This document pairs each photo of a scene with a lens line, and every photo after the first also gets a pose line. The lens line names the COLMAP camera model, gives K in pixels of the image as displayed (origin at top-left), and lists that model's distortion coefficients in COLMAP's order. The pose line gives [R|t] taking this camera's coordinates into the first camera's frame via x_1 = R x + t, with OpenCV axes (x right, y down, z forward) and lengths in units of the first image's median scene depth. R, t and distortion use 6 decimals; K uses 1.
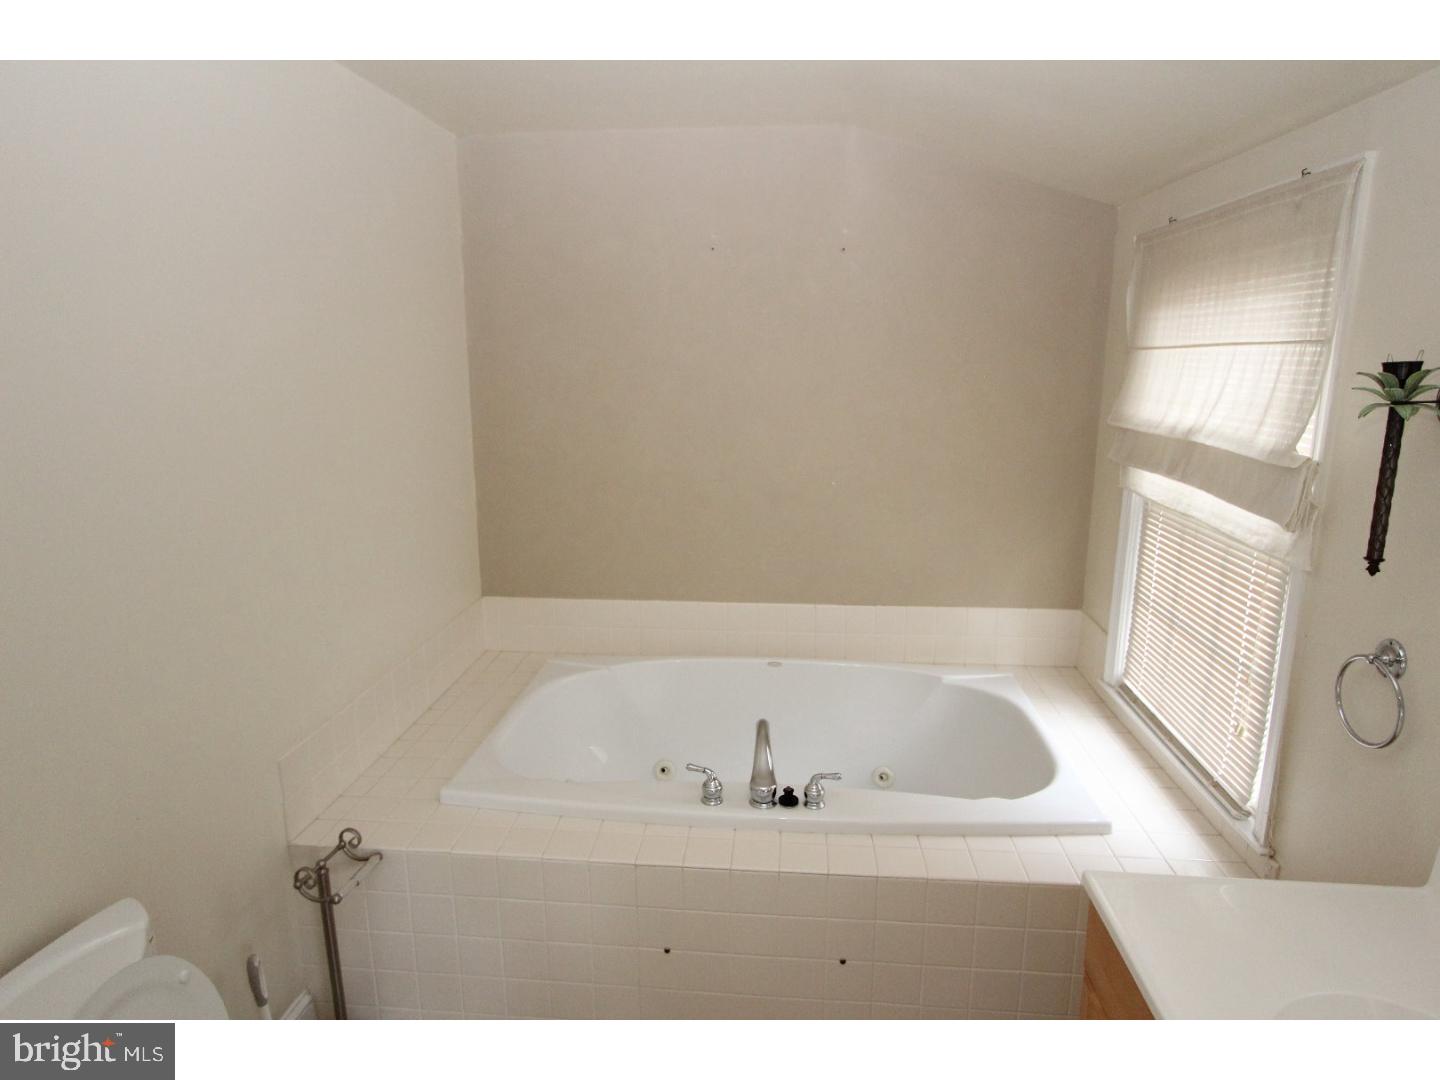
lens RADIAL K [[830.4, 0, 720.0], [0, 830.4, 540.0], [0, 0, 1]] dist [-0.064270, -0.000416]
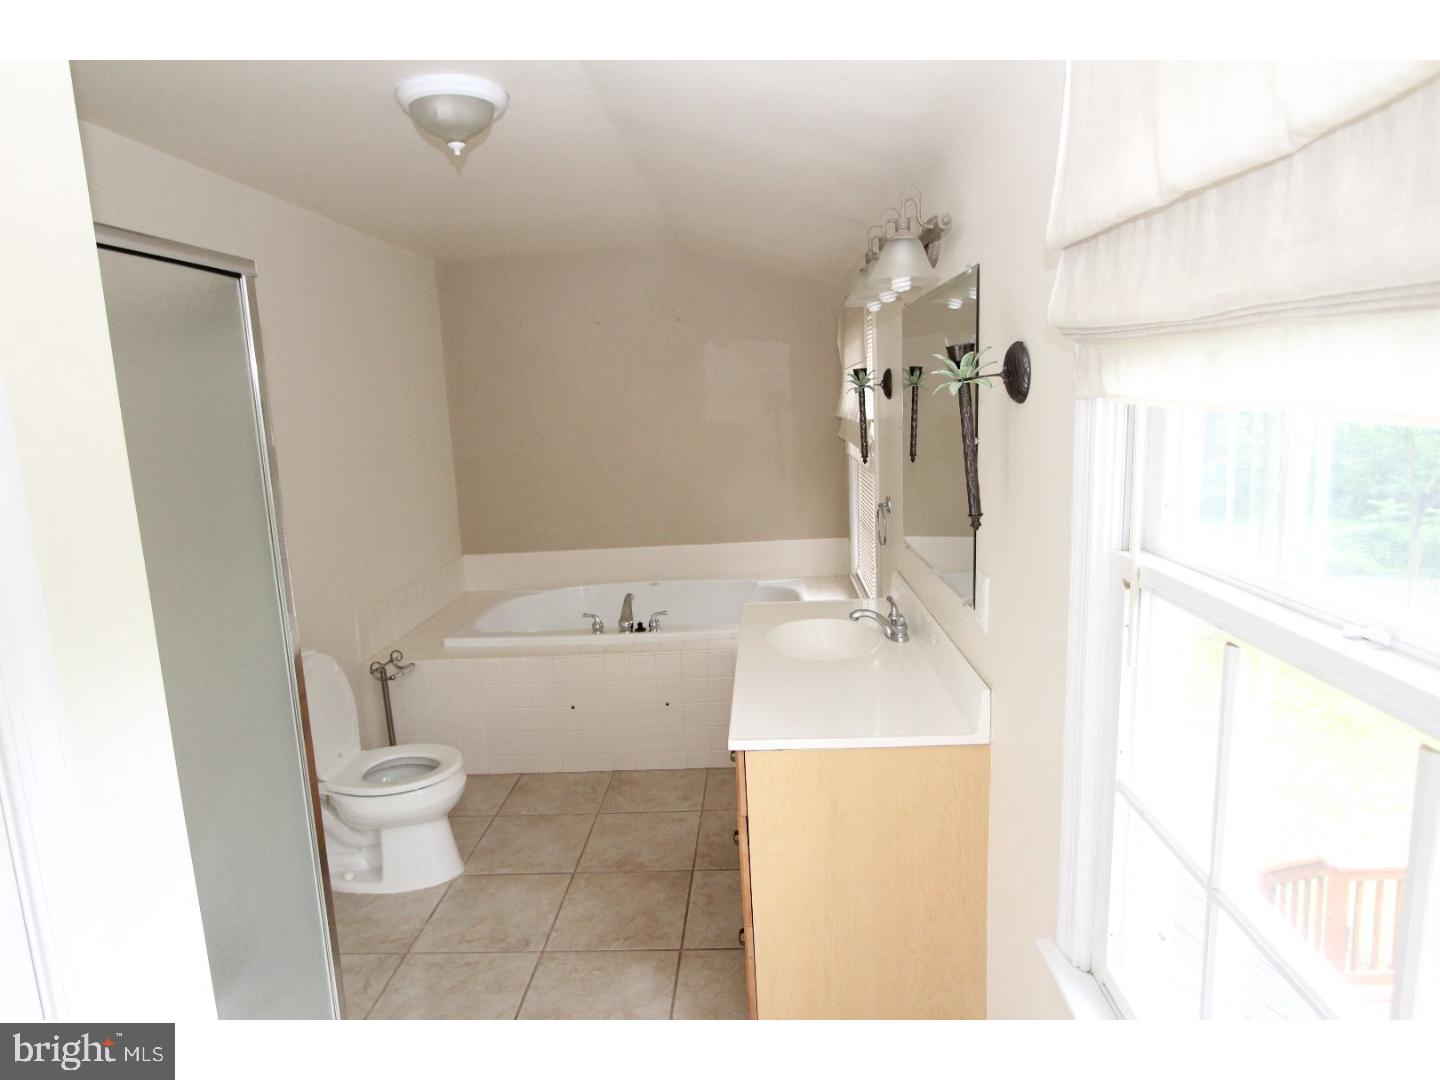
lens RADIAL K [[833.8, 0, 720.0], [0, 833.8, 540.0], [0, 0, 1]] dist [-0.009249, -0.000102]
pose [[0.997564, -0.057459, 0.039559, 0.195696], [0.059414, 0.996973, -0.050143, 0.222524], [-0.036558, 0.052371, 0.997958, -0.837679]]
